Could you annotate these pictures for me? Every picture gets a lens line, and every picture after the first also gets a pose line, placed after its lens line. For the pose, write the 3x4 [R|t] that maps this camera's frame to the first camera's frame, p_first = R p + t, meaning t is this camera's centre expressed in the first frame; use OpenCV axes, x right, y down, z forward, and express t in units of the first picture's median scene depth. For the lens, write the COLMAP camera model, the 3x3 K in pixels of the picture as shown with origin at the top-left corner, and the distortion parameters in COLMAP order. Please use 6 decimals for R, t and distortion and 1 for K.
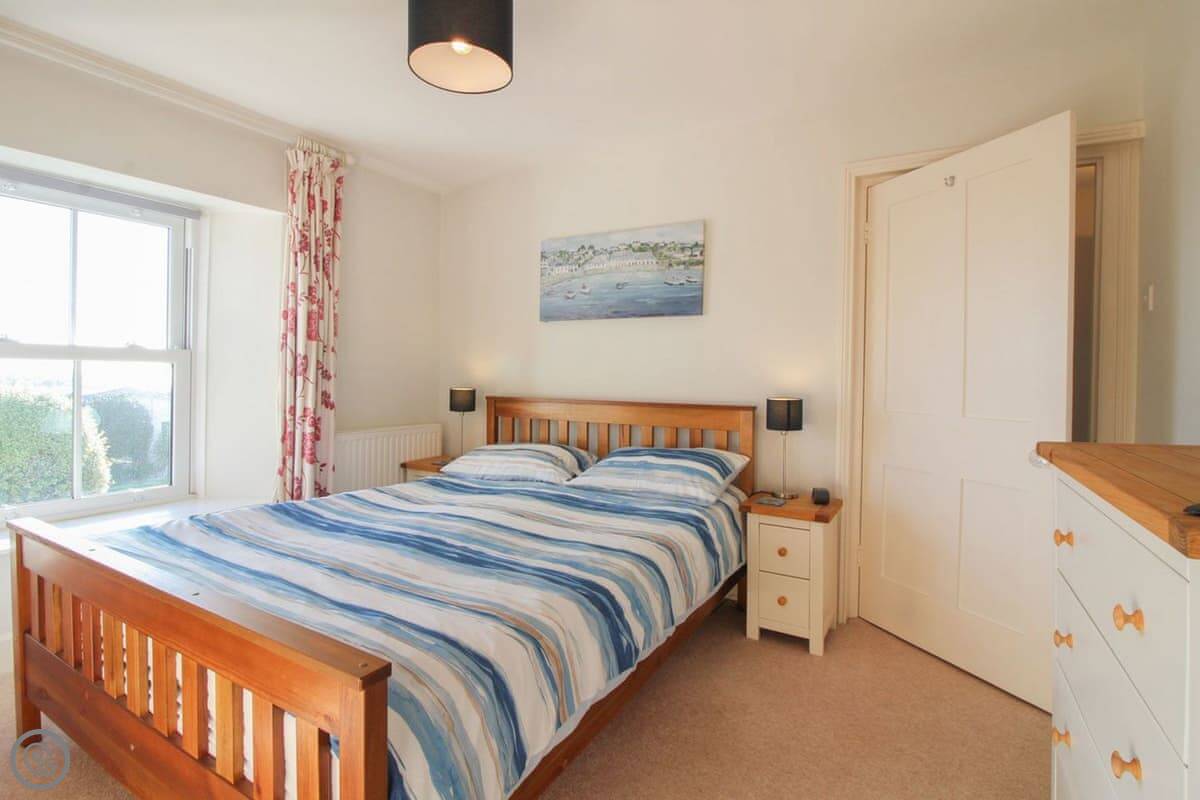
lens RADIAL K [[561.6, 0, 600.9], [0, 561.6, 391.0], [0, 0, 1]] dist [-0.003193, -0.011104]
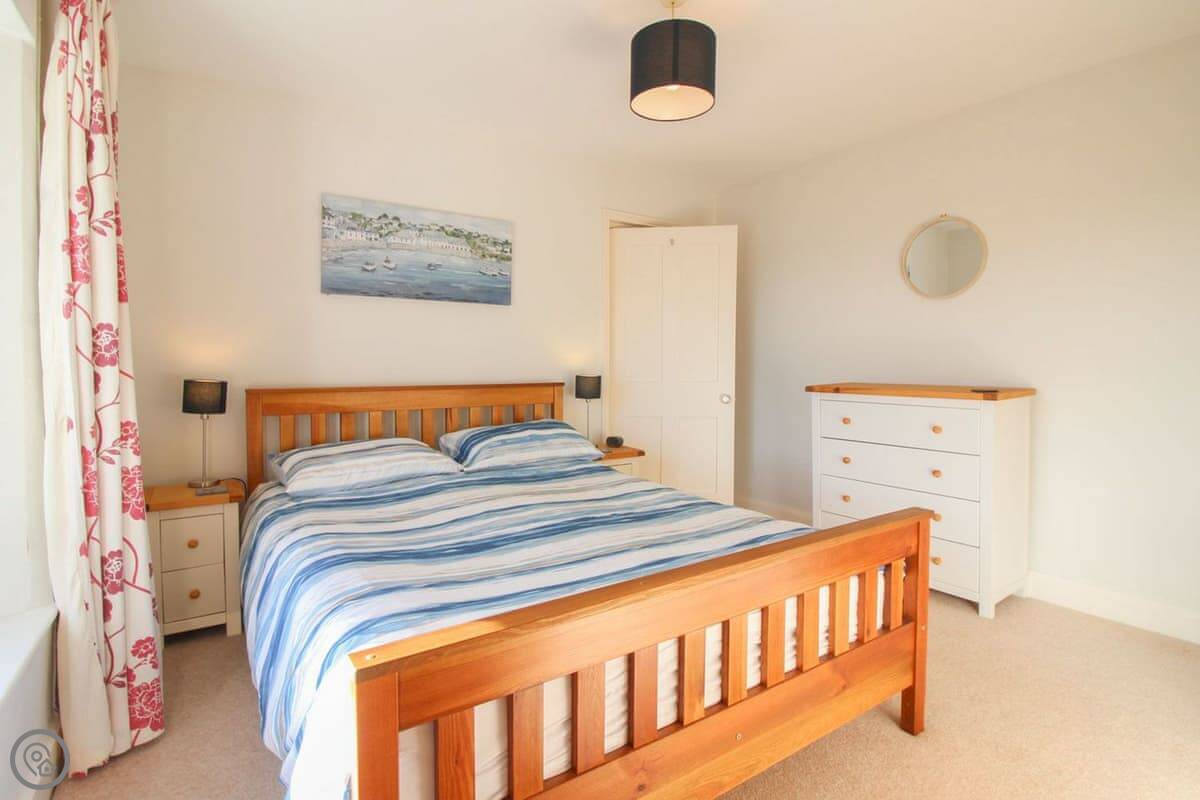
lens RADIAL K [[582.1, 0, 596.0], [0, 582.1, 394.8], [0, 0, 1]] dist [-0.001882, -0.000324]
pose [[0.453209, -0.069303, 0.888706, -0.774511], [0.019474, 0.997505, 0.067856, -0.029470], [-0.891191, -0.013446, 0.453428, 0.293313]]
